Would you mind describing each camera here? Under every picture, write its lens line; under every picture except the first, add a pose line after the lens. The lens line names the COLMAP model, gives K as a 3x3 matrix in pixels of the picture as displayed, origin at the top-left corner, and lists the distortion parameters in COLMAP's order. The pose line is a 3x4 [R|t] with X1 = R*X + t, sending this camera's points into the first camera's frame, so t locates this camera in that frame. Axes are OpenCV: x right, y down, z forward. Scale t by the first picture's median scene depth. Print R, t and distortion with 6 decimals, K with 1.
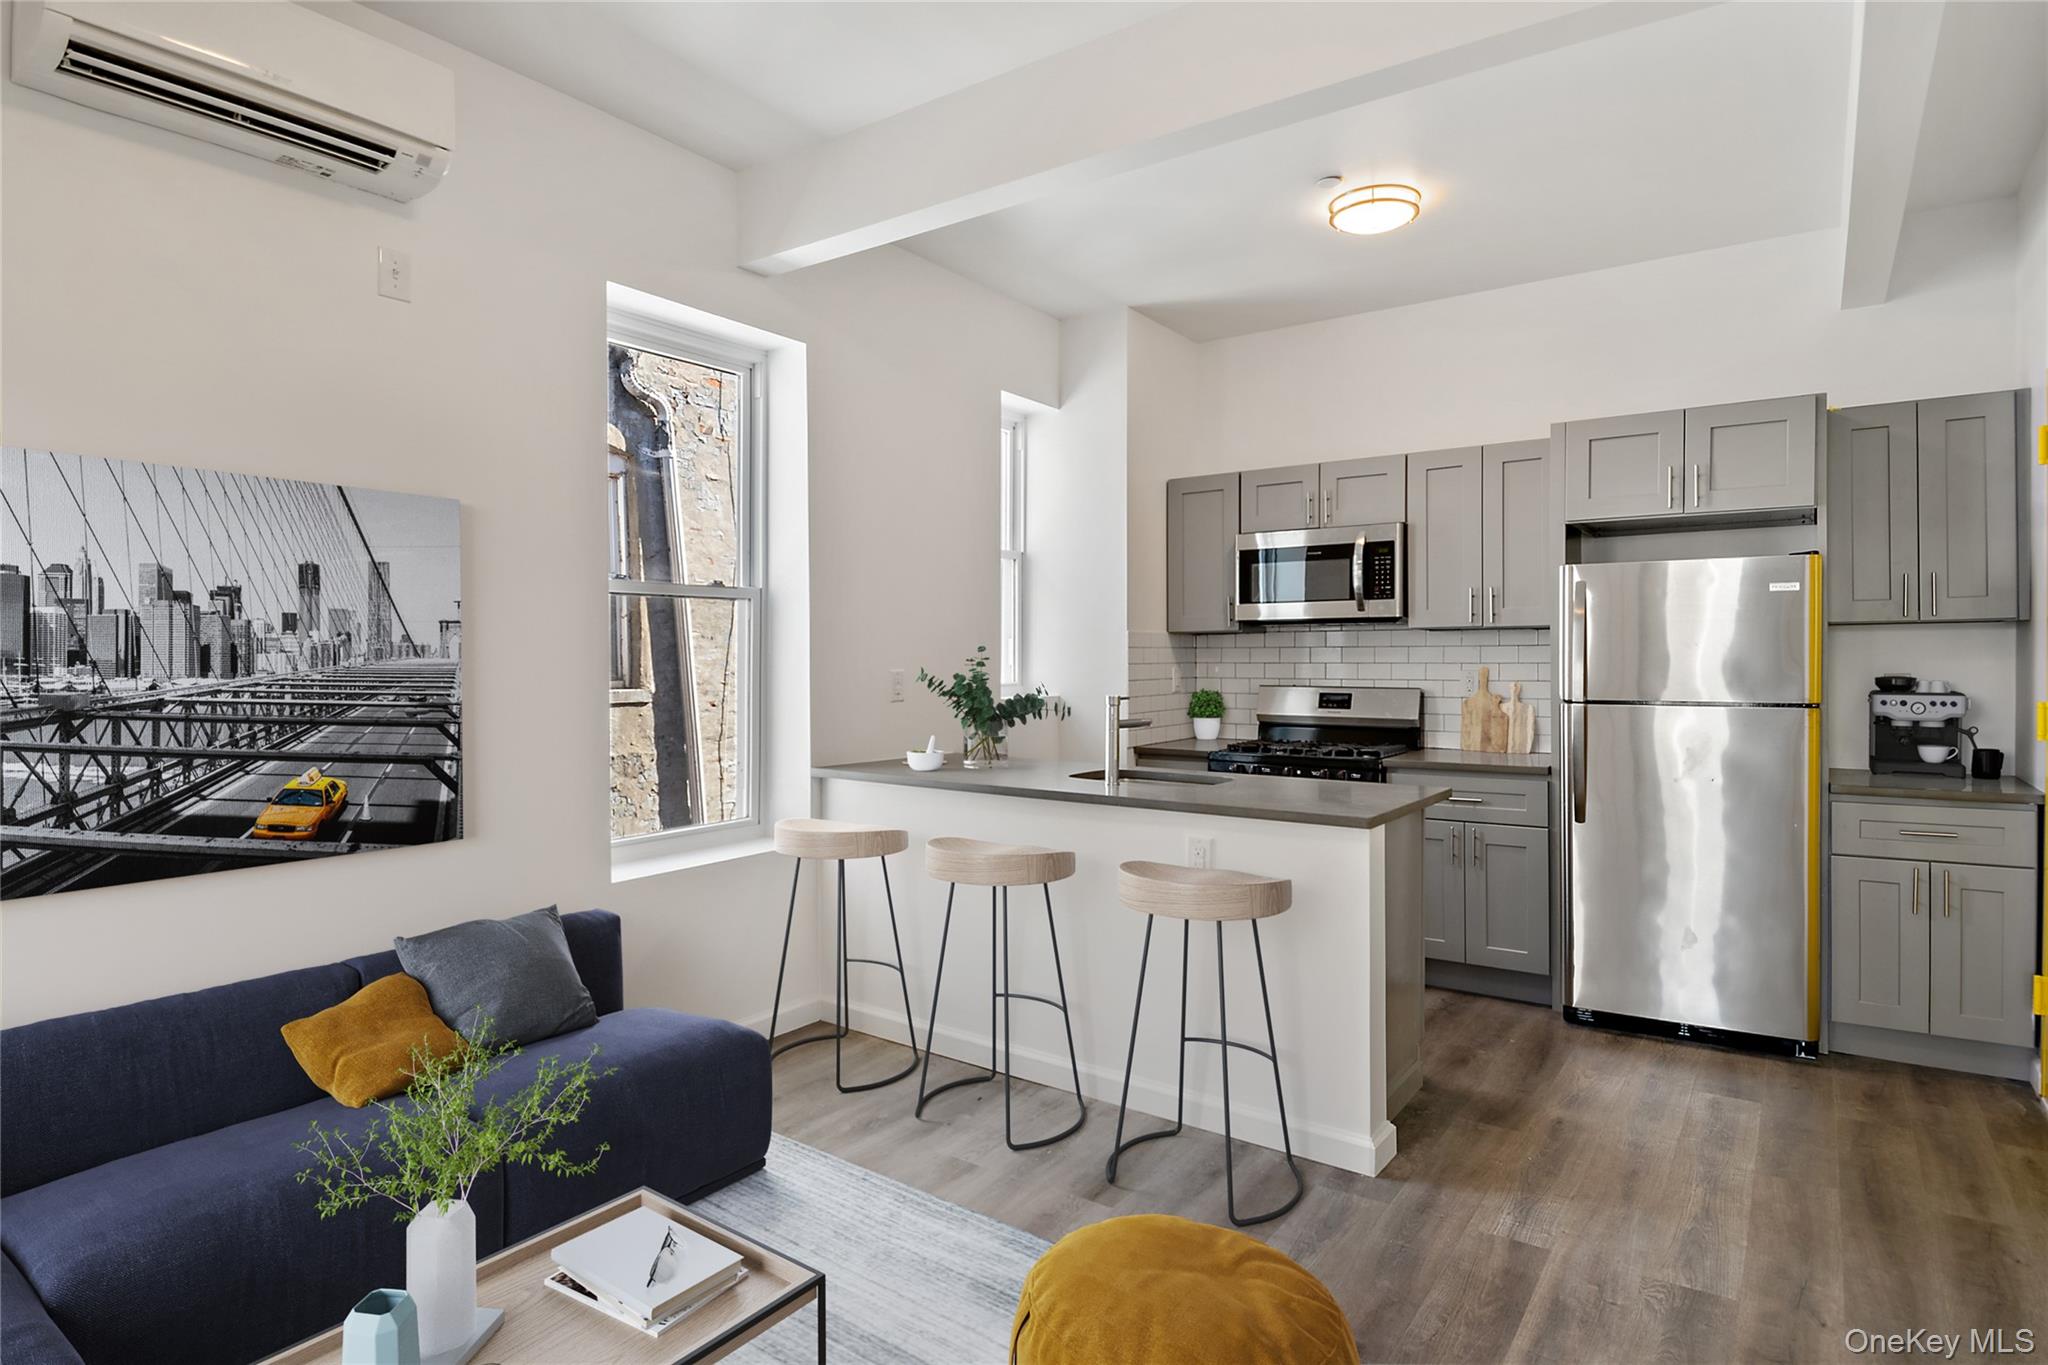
lens RADIAL K [[1079.5, 0, 1021.2], [0, 1079.5, 654.5], [0, 0, 1]] dist [0.004439, -0.022489]
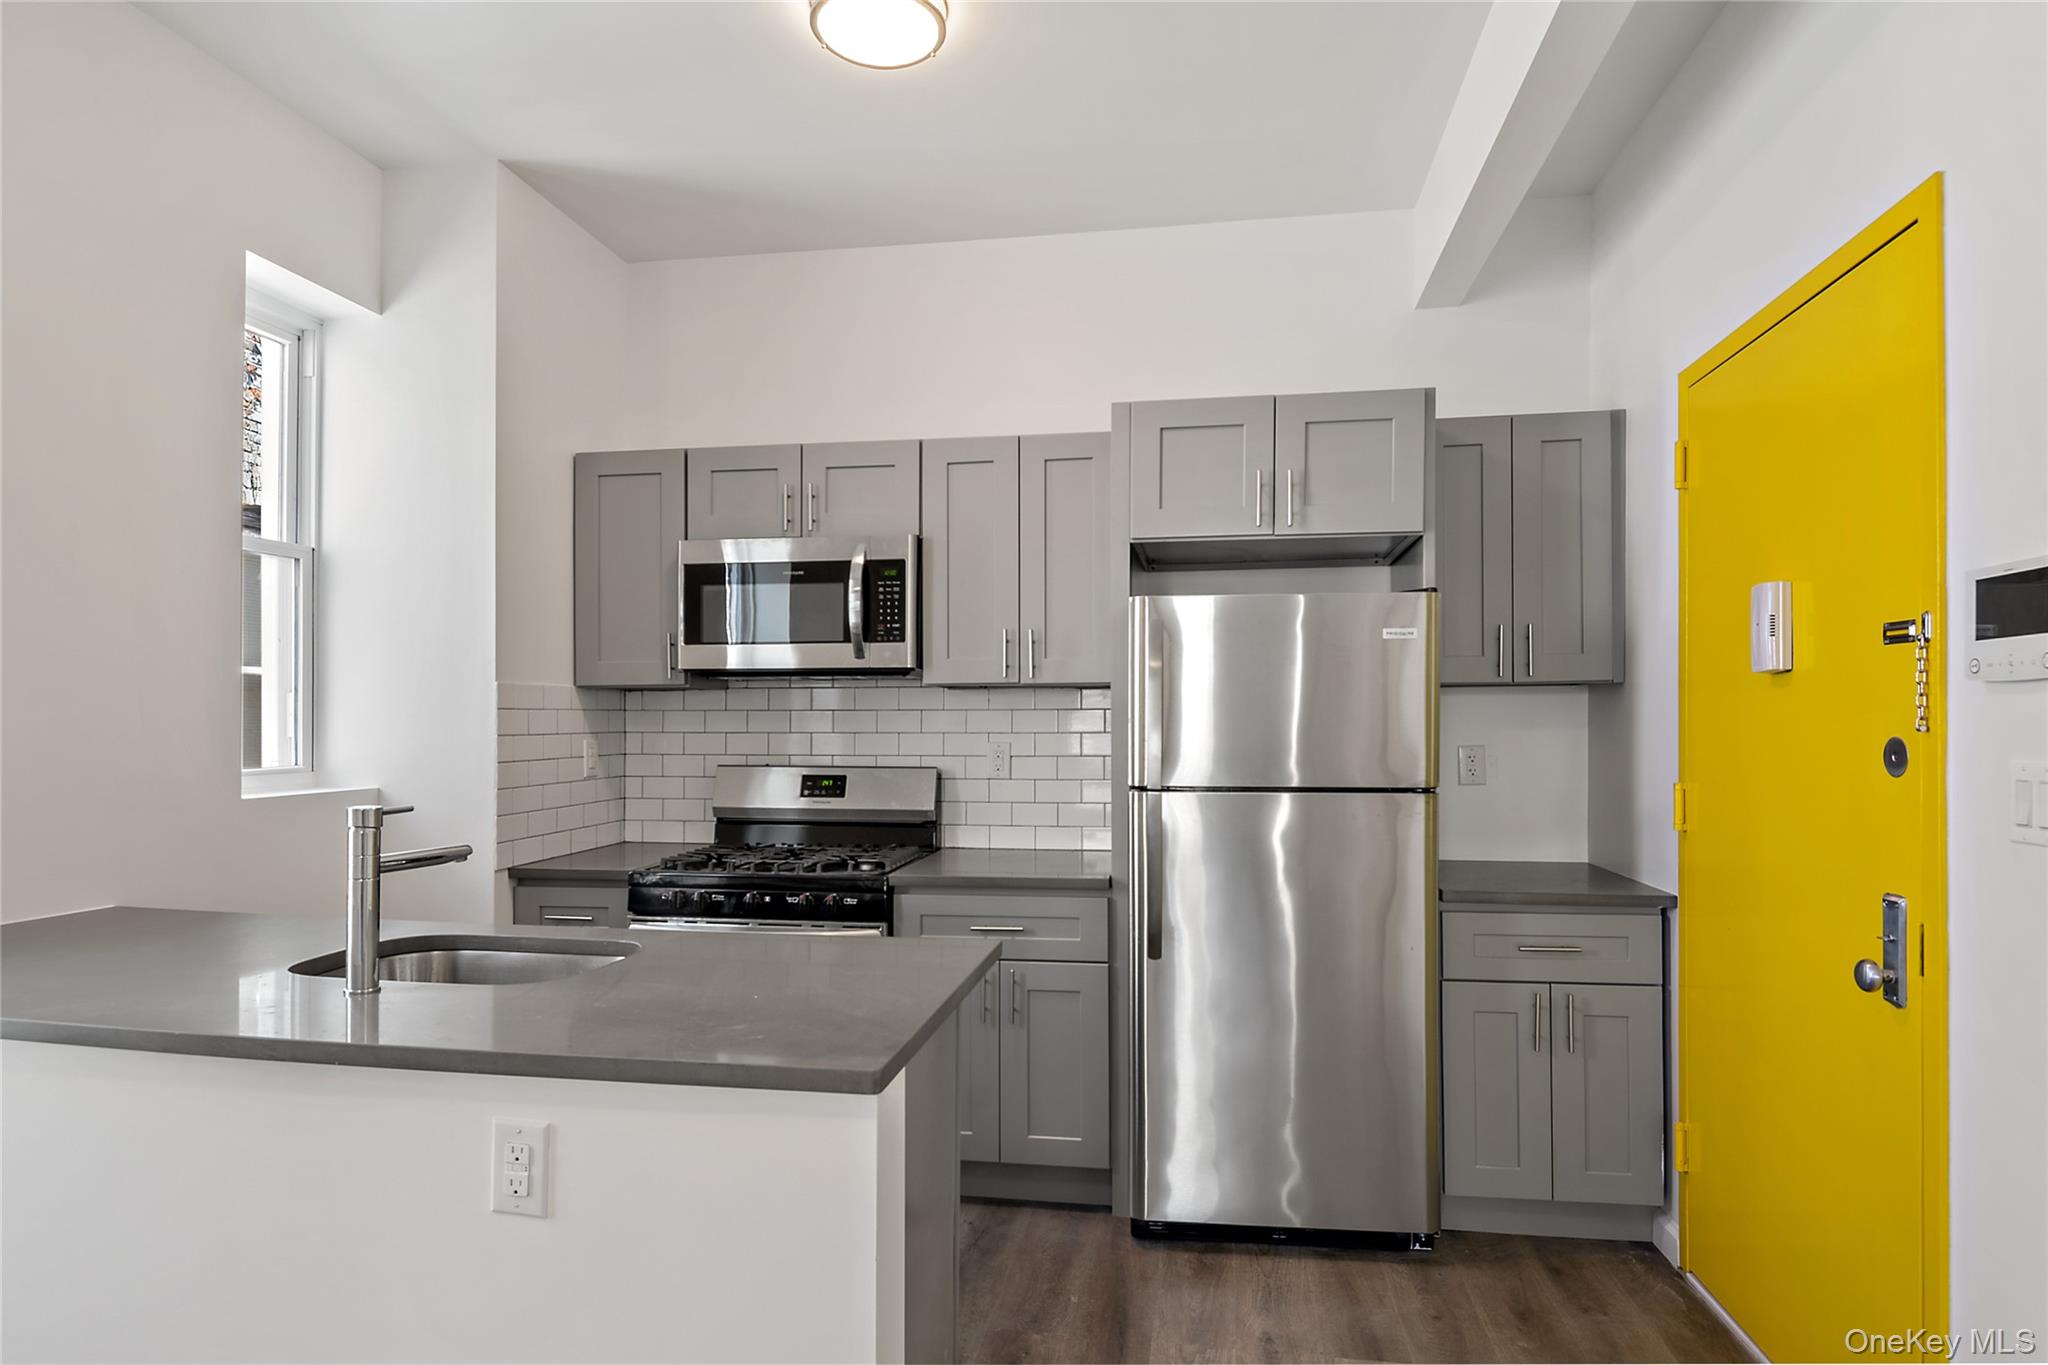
lens RADIAL K [[1120.7, 0, 1025.3], [0, 1120.7, 708.9], [0, 0, 1]] dist [-0.002865, -0.001793]
pose [[0.900713, 0.005888, 0.434374, 0.110268], [-0.002333, 0.999959, -0.008717, -0.001984], [-0.434408, 0.006838, 0.900690, 0.342488]]
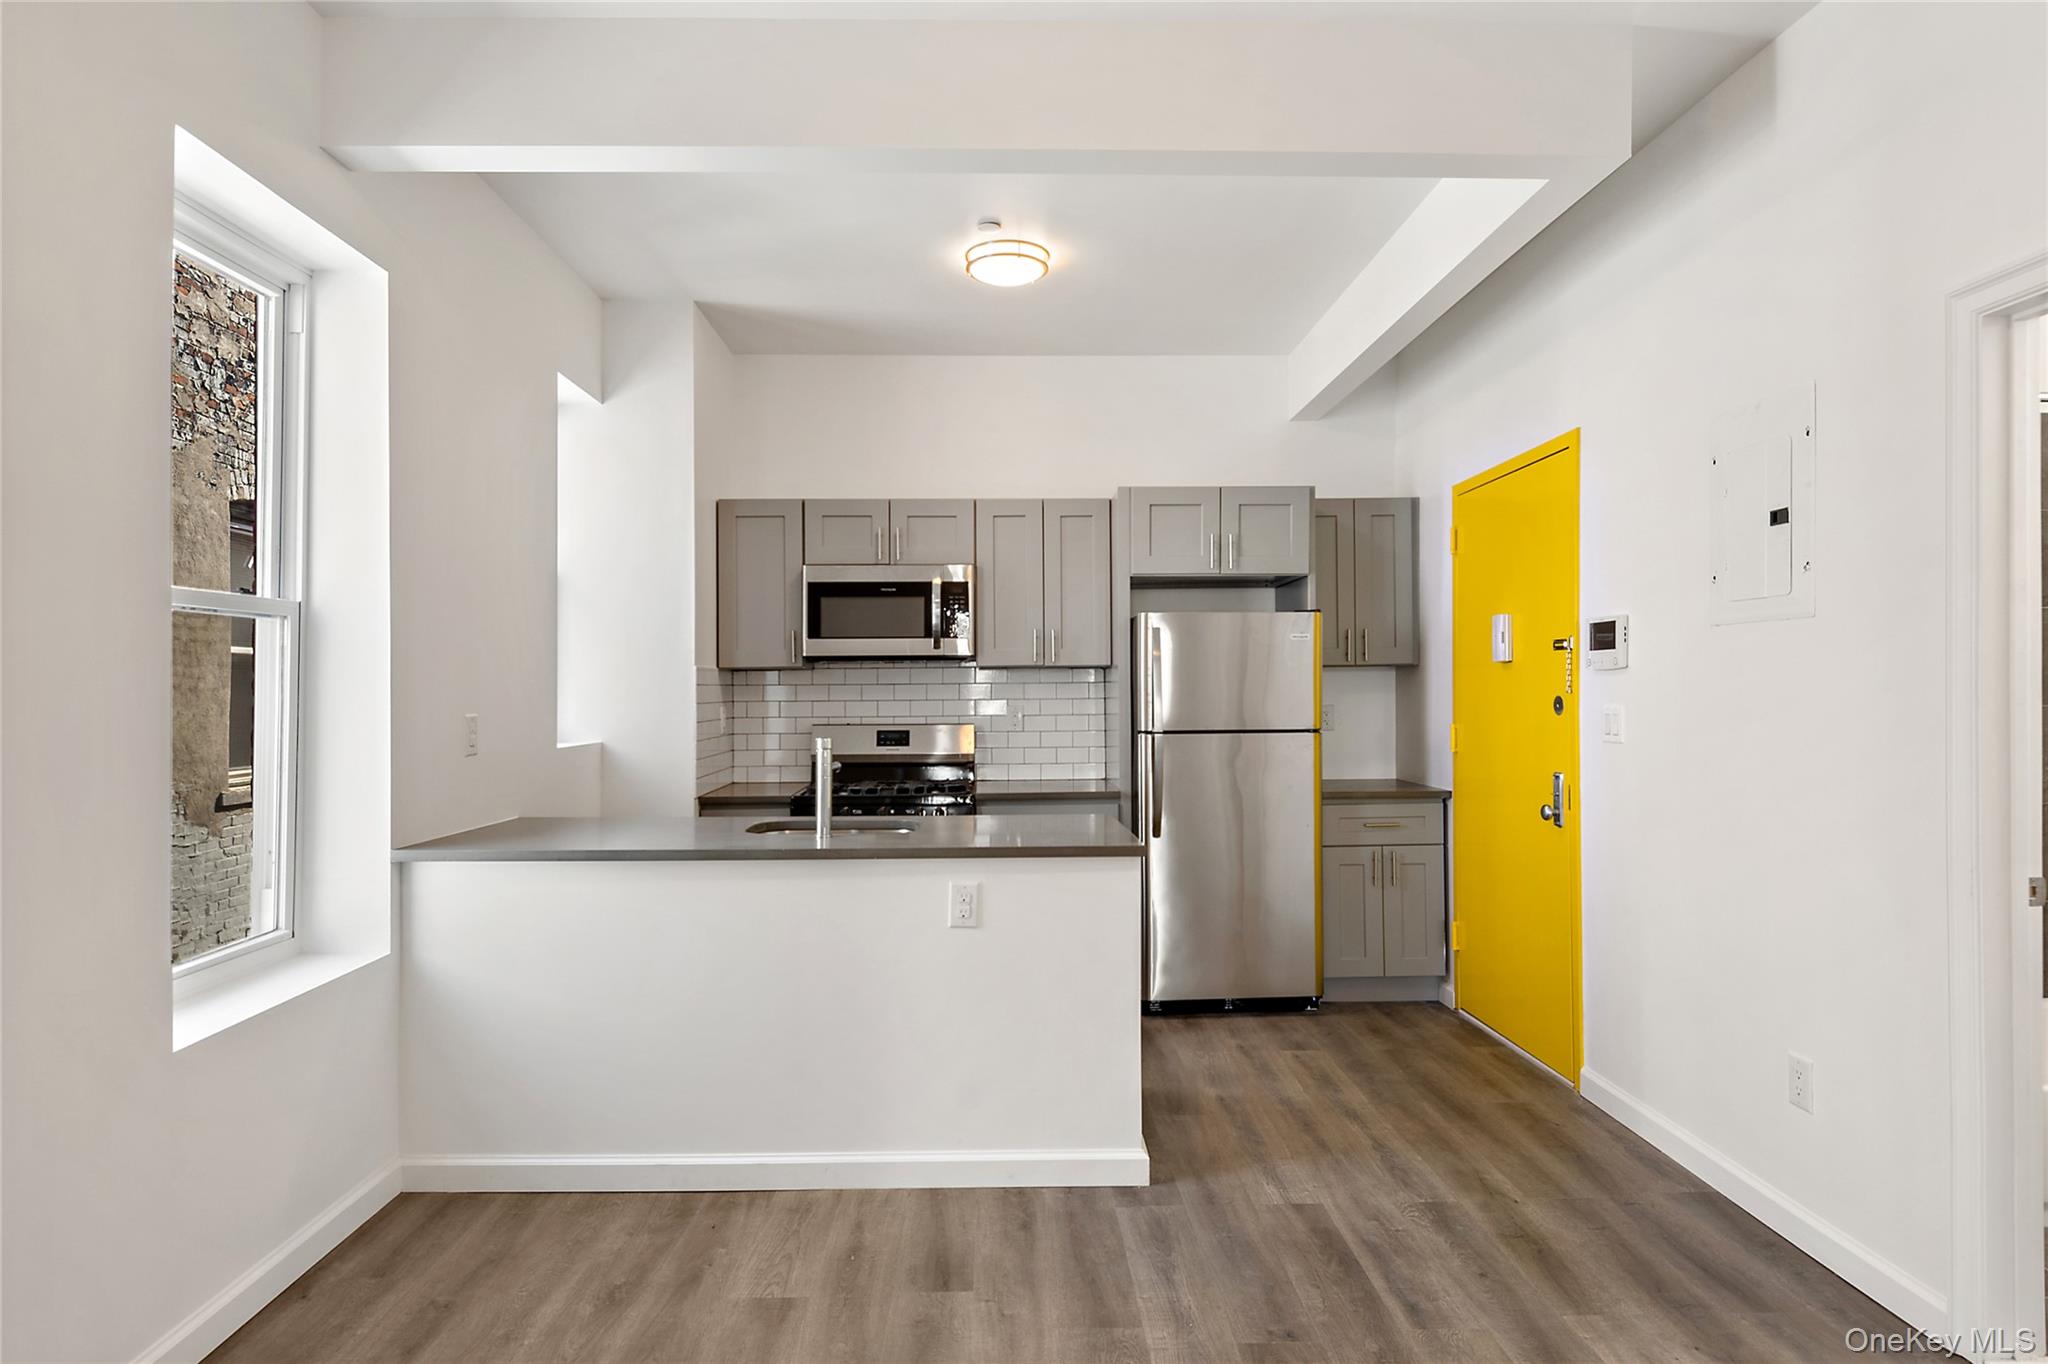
lens RADIAL K [[1113.8, 0, 1024.0], [0, 1113.8, 682.0], [0, 0, 1]] dist [0.001354, -0.000658]
pose [[0.803929, 0.000899, 0.594725, -0.273204], [0.003788, 0.999971, -0.006632, -0.002159], [-0.594713, 0.007584, 0.803902, 0.122495]]
